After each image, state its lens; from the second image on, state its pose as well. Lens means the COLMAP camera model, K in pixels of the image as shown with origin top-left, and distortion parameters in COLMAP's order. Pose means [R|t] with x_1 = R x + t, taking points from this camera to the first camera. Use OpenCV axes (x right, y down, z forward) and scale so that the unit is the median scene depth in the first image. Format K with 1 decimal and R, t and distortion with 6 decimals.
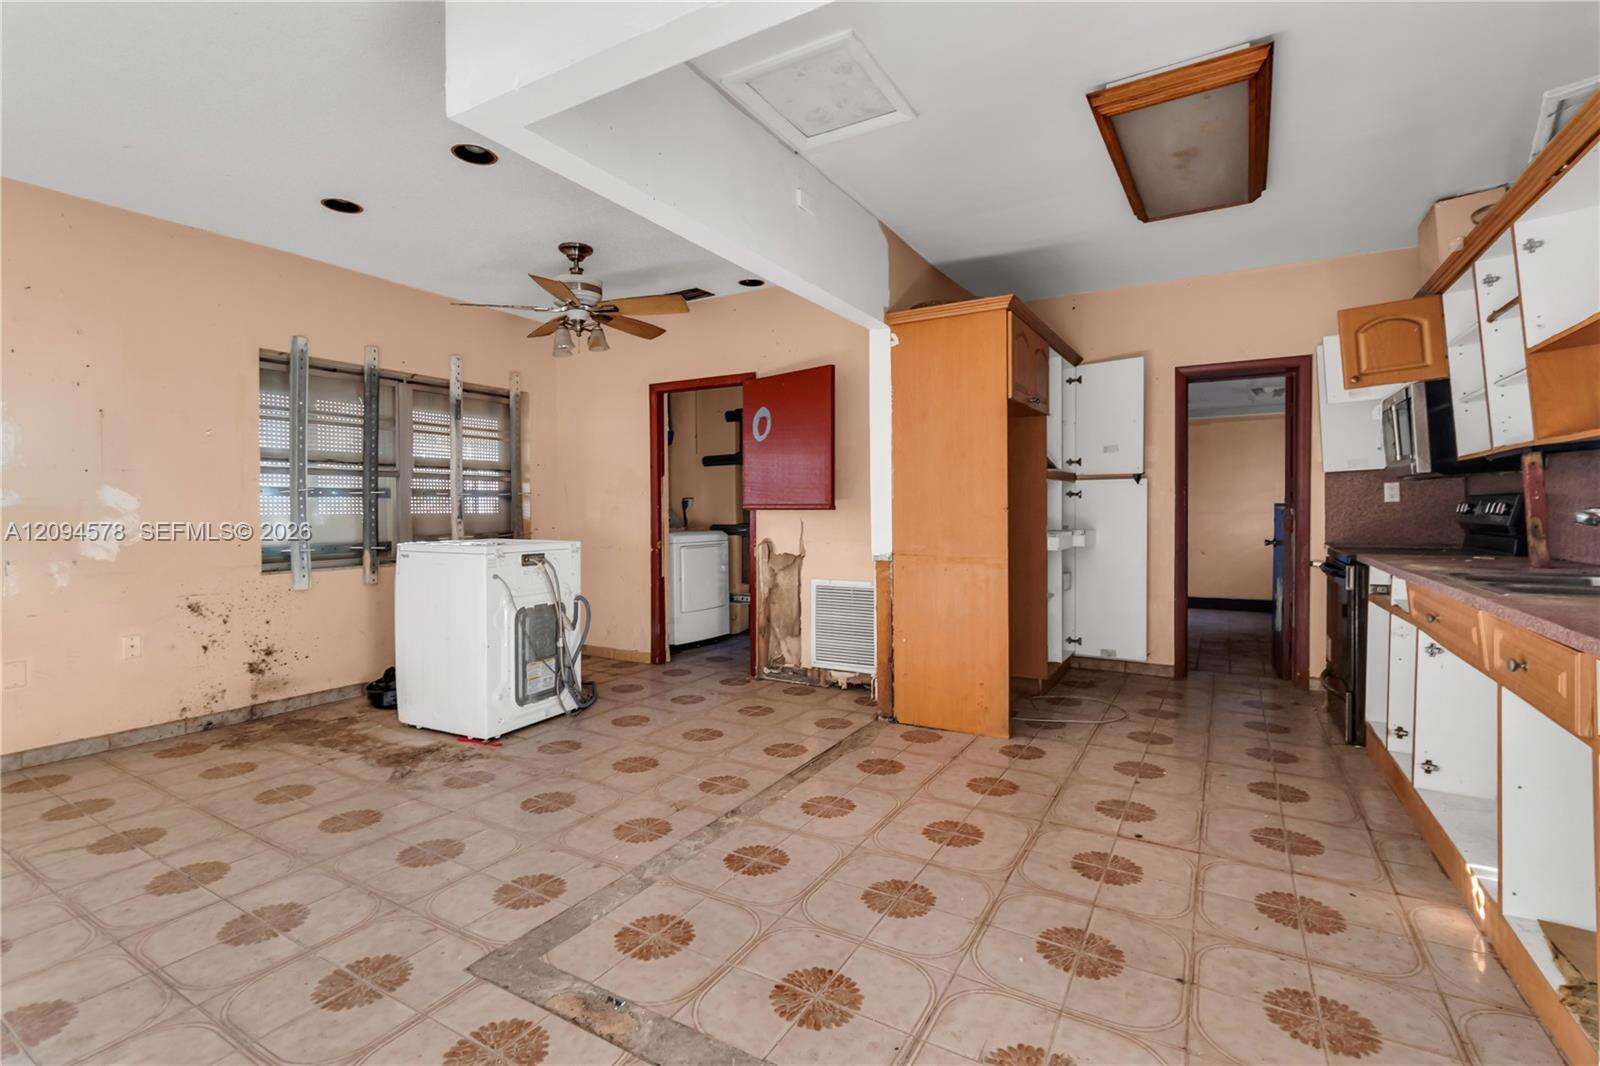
lens RADIAL K [[724.0, 0, 796.6], [0, 724.0, 523.2], [0, 0, 1]] dist [-0.002294, -0.000221]
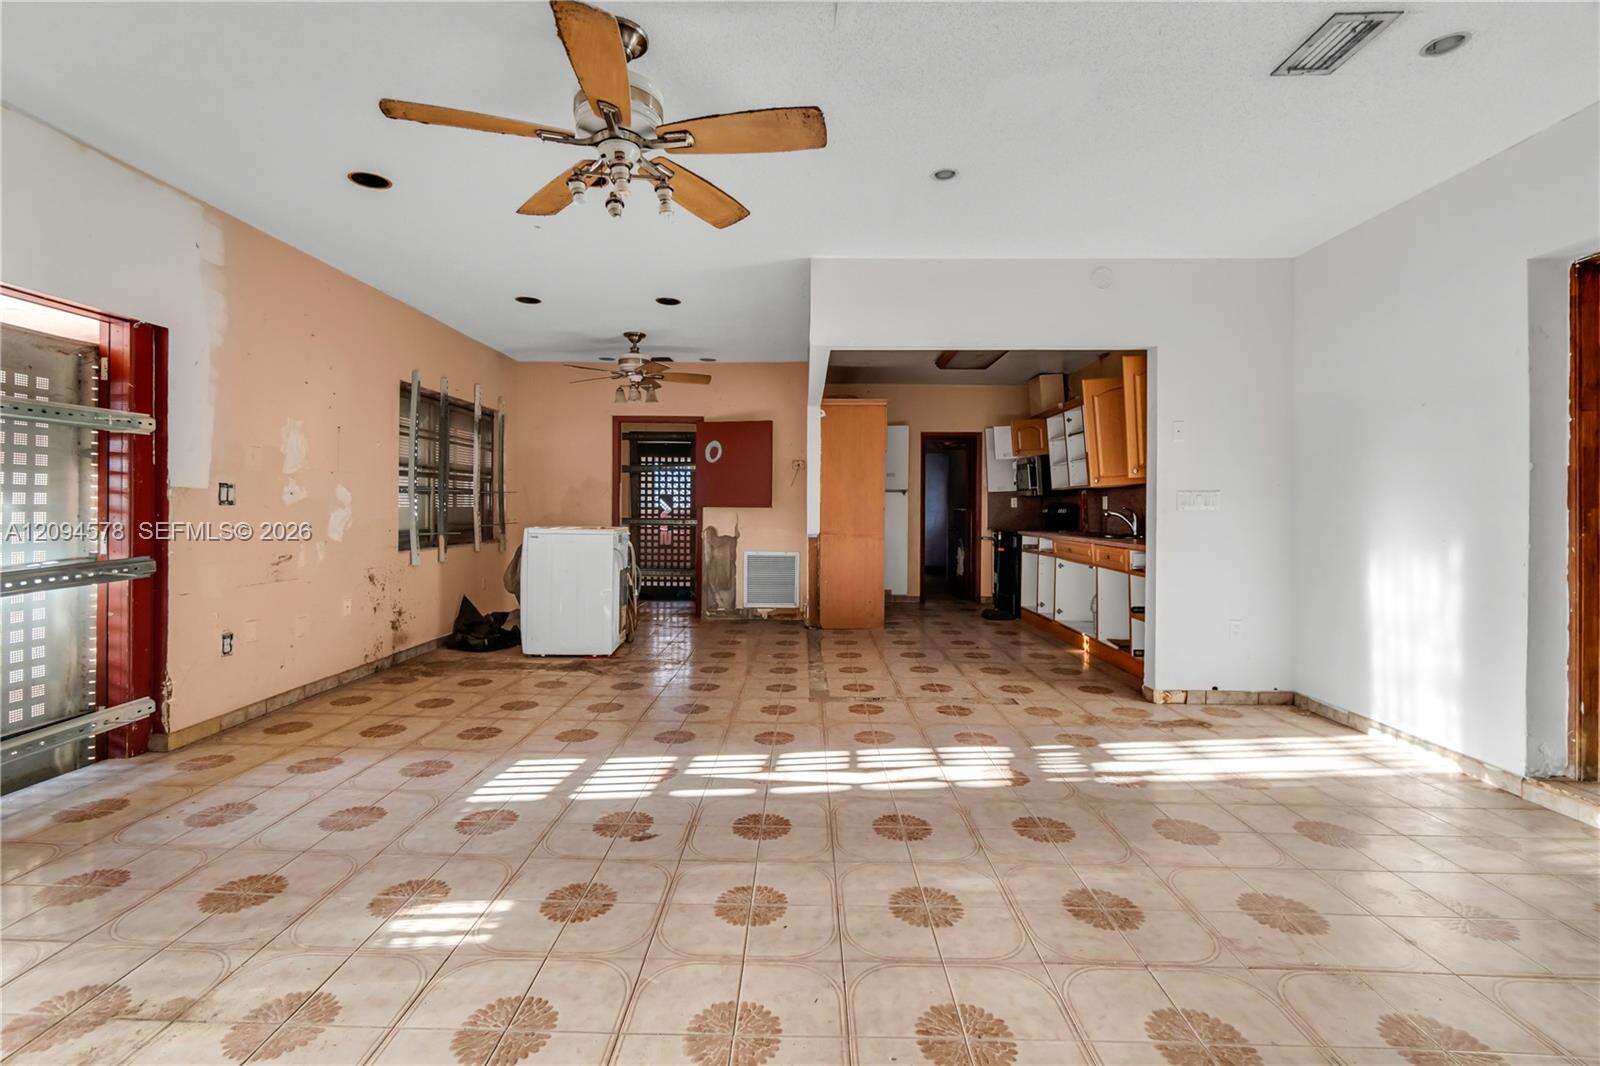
lens RADIAL K [[724.0, 0, 796.6], [0, 724.0, 523.2], [0, 0, 1]] dist [-0.002294, -0.000221]
pose [[0.864611, 0.000197, 0.502441, -0.730331], [-0.002355, 0.999991, 0.003661, 0.009573], [-0.502436, -0.004348, 0.864604, -0.456207]]
